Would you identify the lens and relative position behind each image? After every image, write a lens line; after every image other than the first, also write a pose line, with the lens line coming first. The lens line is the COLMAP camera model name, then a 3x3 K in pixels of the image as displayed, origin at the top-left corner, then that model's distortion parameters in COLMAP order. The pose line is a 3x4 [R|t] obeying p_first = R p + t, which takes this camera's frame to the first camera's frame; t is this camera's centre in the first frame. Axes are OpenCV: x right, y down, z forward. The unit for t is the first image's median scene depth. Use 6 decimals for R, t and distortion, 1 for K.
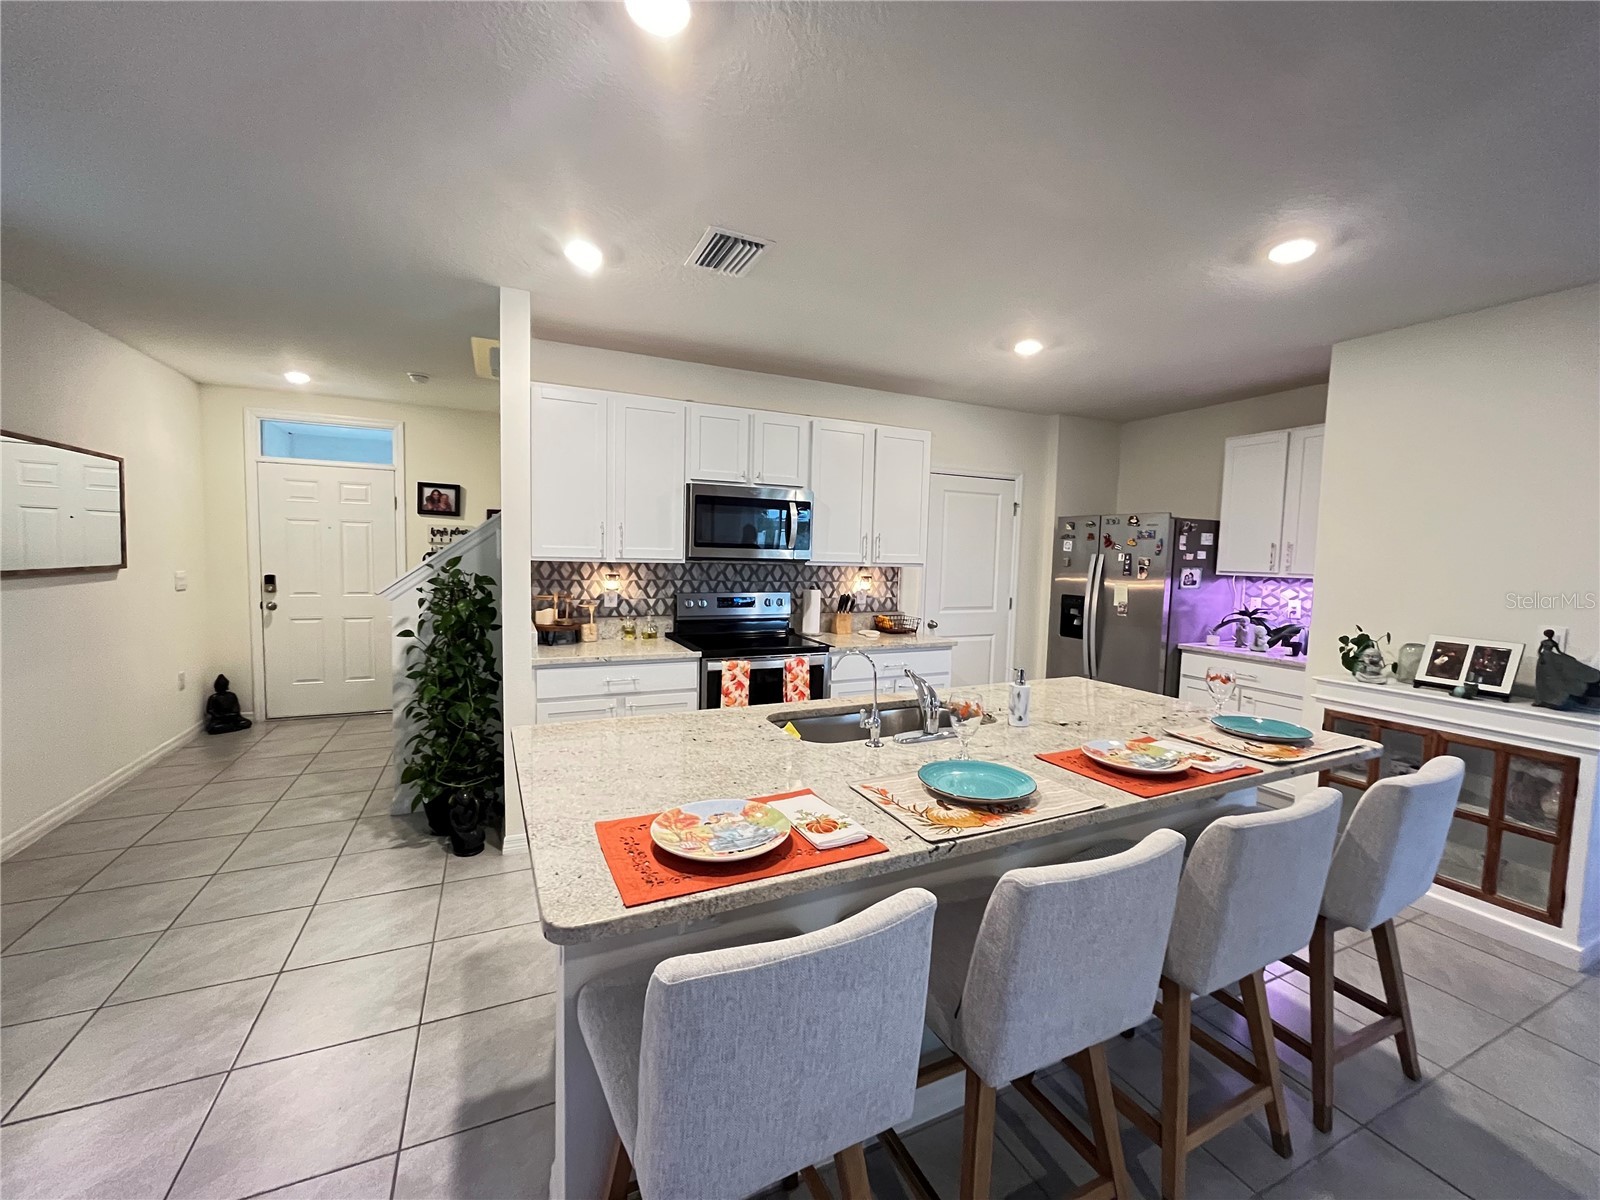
lens RADIAL K [[646.5, 0, 798.7], [0, 646.5, 598.2], [0, 0, 1]] dist [-0.002158, -0.000293]
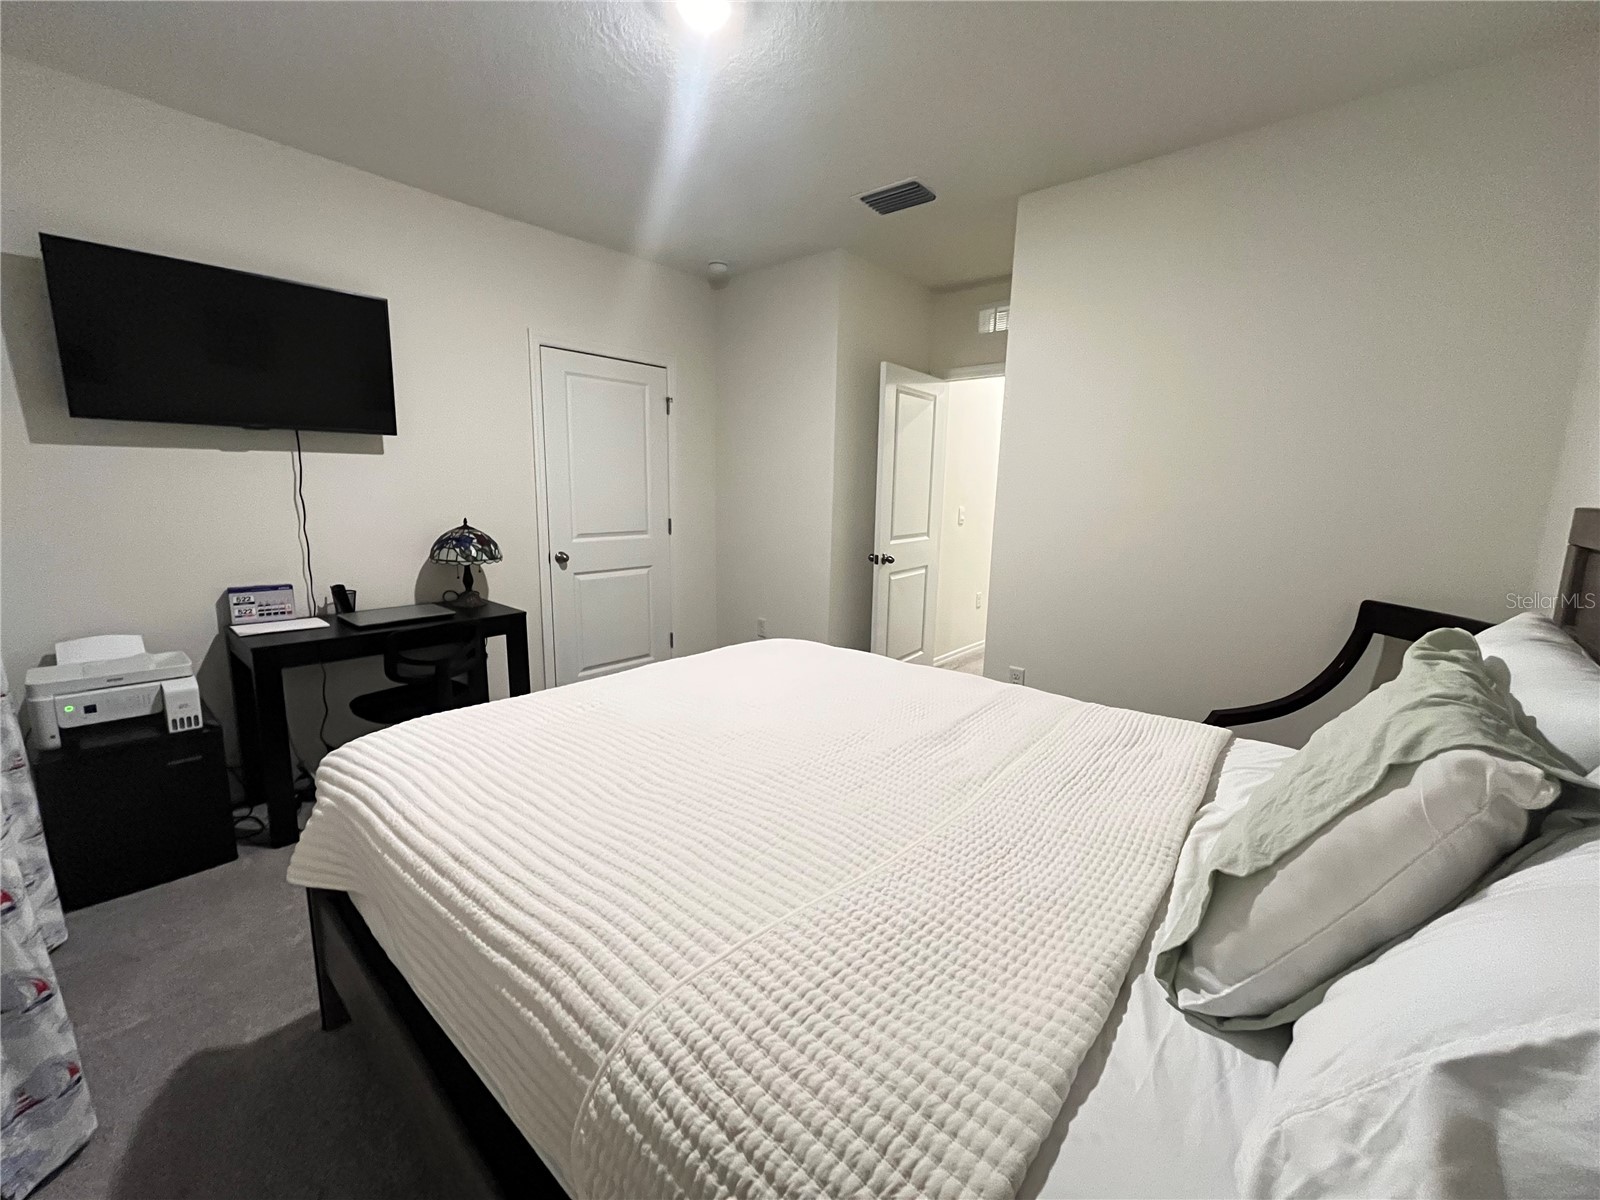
lens RADIAL K [[646.5, 0, 798.7], [0, 646.5, 598.2], [0, 0, 1]] dist [-0.002158, -0.000293]
pose [[0.909334, -0.078607, 0.408573, 0.184635], [0.034157, 0.992780, 0.114986, 0.013248], [-0.414662, -0.090605, 0.905454, 0.262574]]
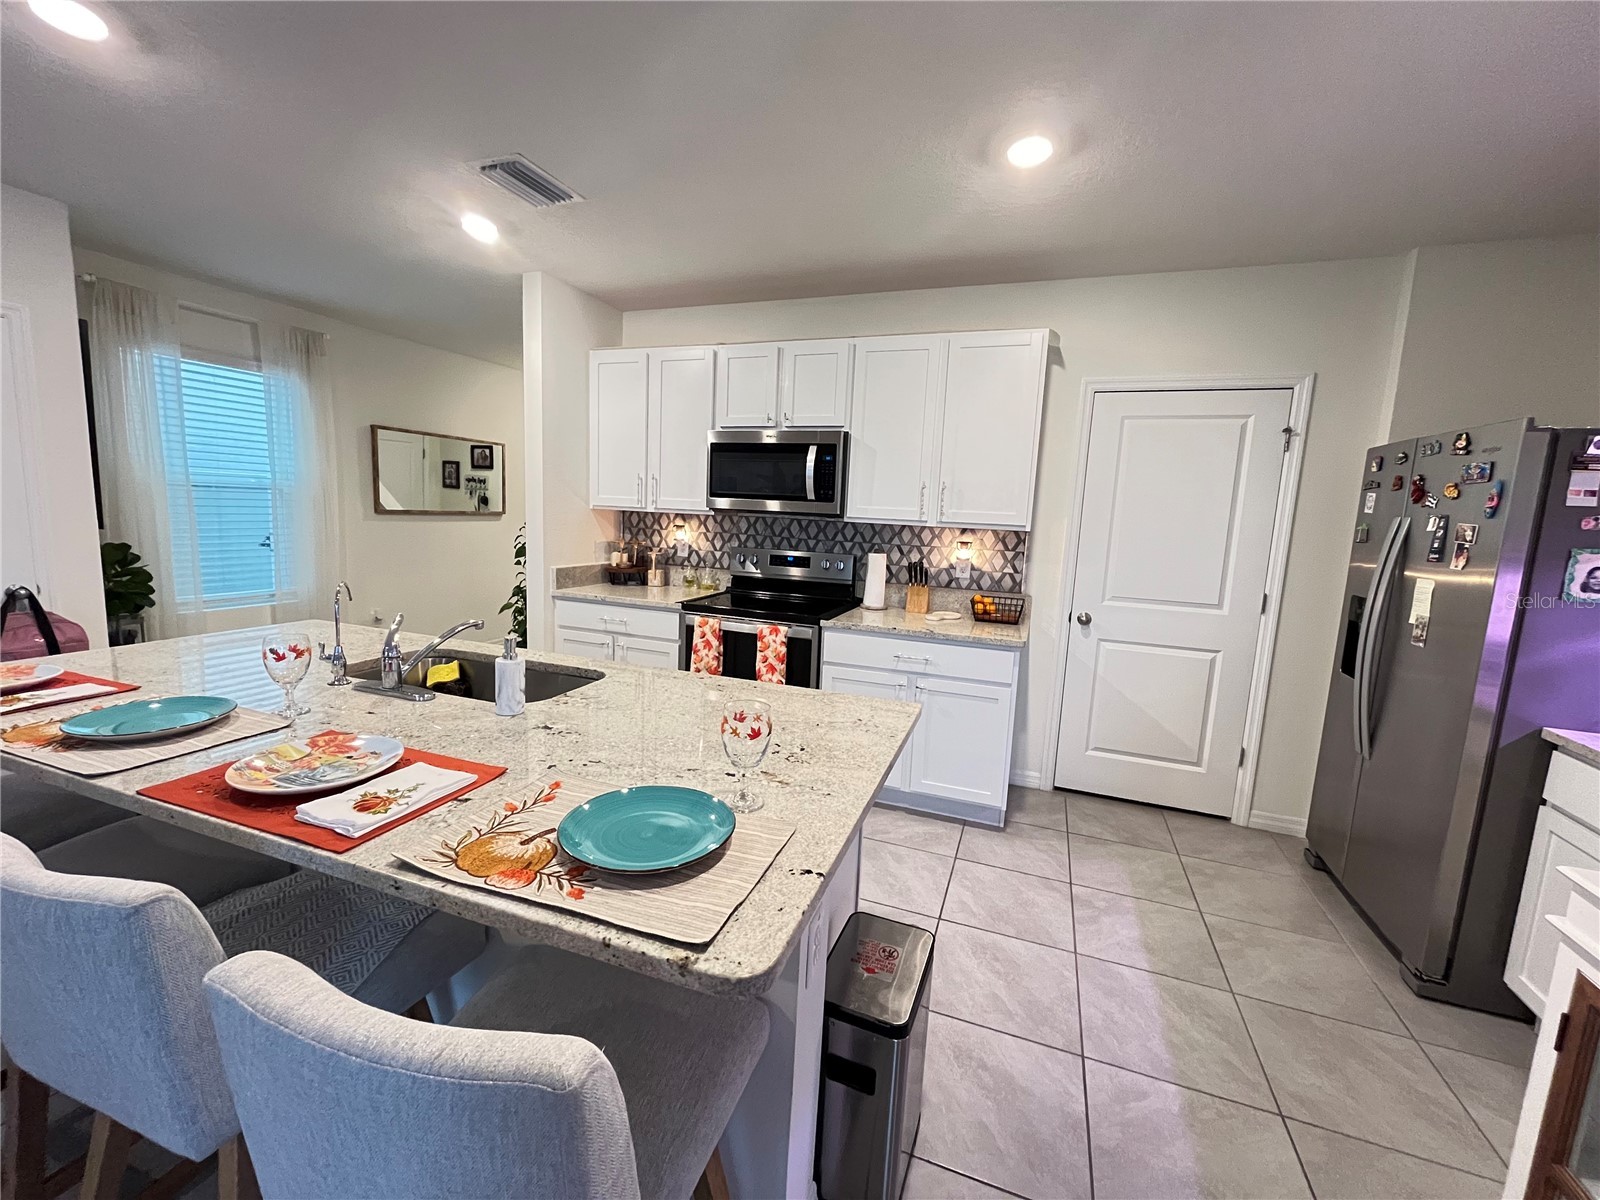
lens RADIAL K [[646.5, 0, 798.7], [0, 646.5, 598.2], [0, 0, 1]] dist [-0.002158, -0.000293]
pose [[0.702289, 0.103500, -0.704328, 0.592959], [-0.077217, 0.994612, 0.069163, -0.006268], [0.707691, 0.005814, 0.706498, 0.388829]]
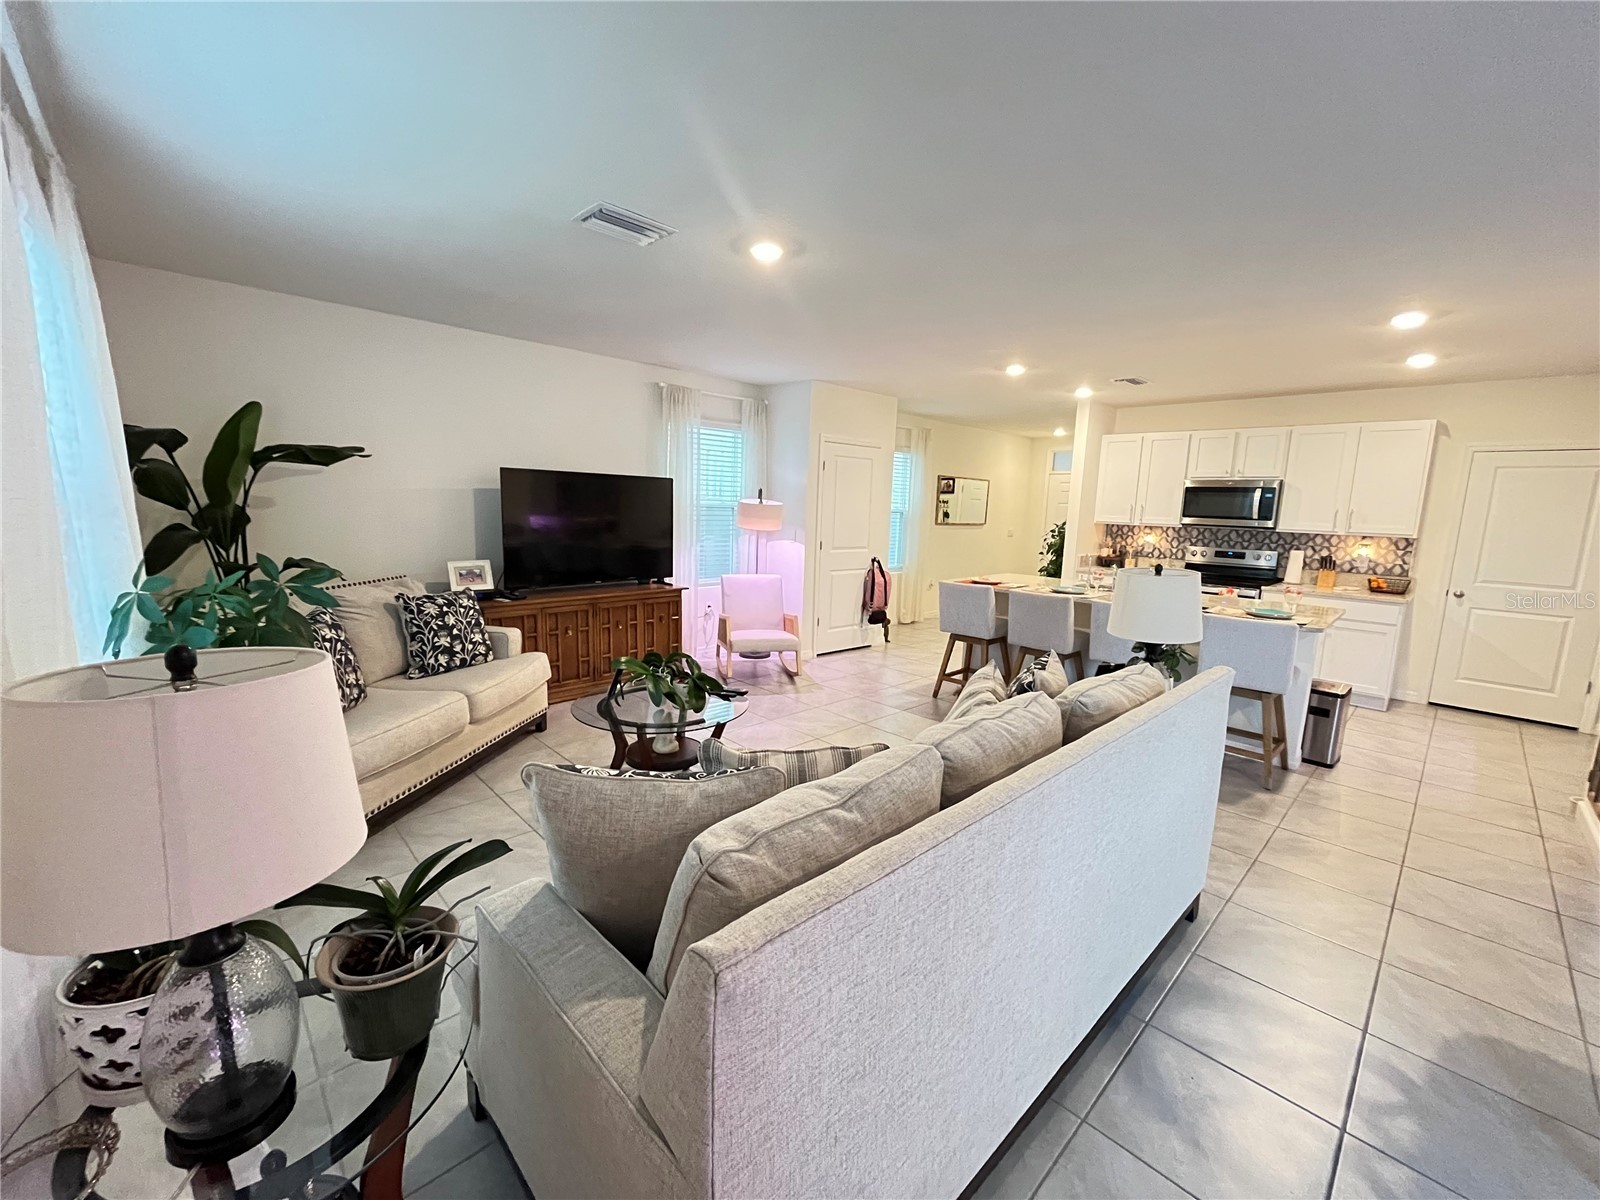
lens RADIAL K [[646.5, 0, 798.7], [0, 646.5, 598.2], [0, 0, 1]] dist [-0.002158, -0.000293]
pose [[0.327091, 0.124311, -0.936781, 1.070554], [-0.091674, 0.990809, 0.099471, 0.052237], [0.940536, 0.053342, 0.335481, -0.487857]]
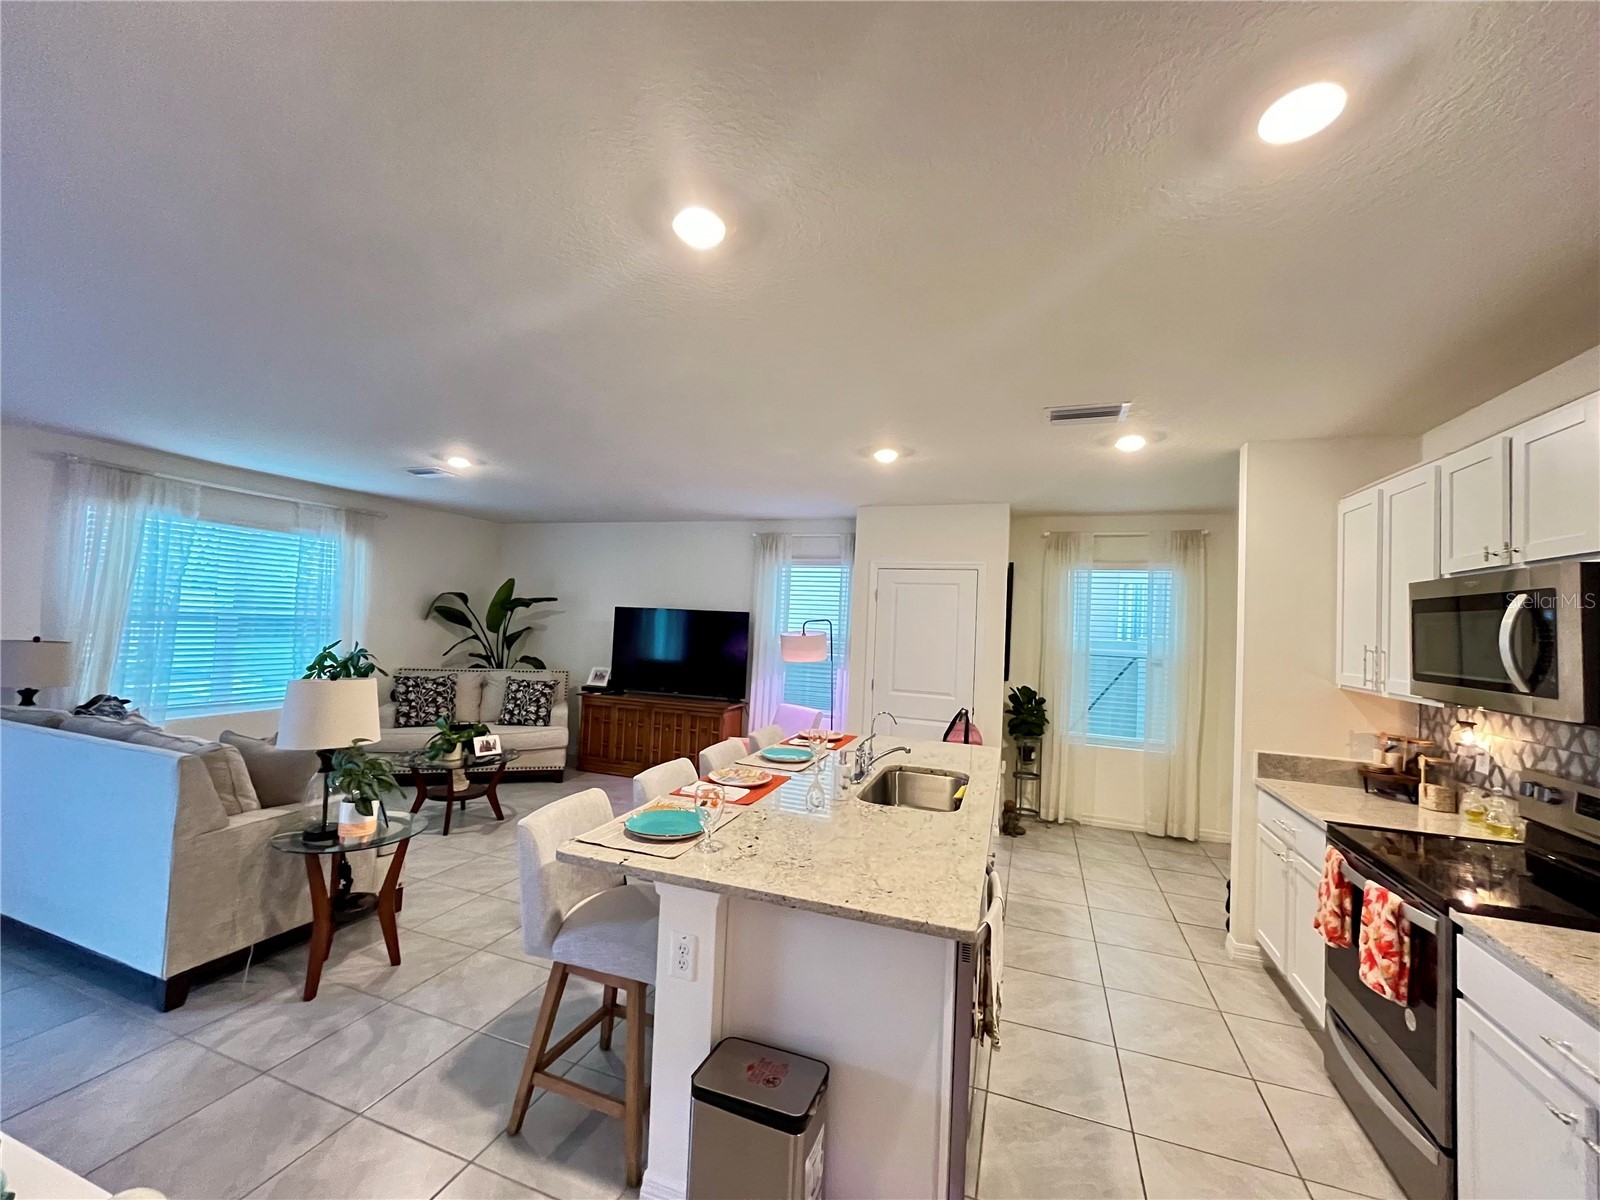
lens RADIAL K [[646.5, 0, 798.7], [0, 646.5, 598.2], [0, 0, 1]] dist [-0.002158, -0.000293]
pose [[-0.701563, -0.081154, -0.707971, 0.690928], [-0.110934, 0.993820, -0.003991, -0.085023], [0.703919, 0.075738, -0.706230, 0.959862]]
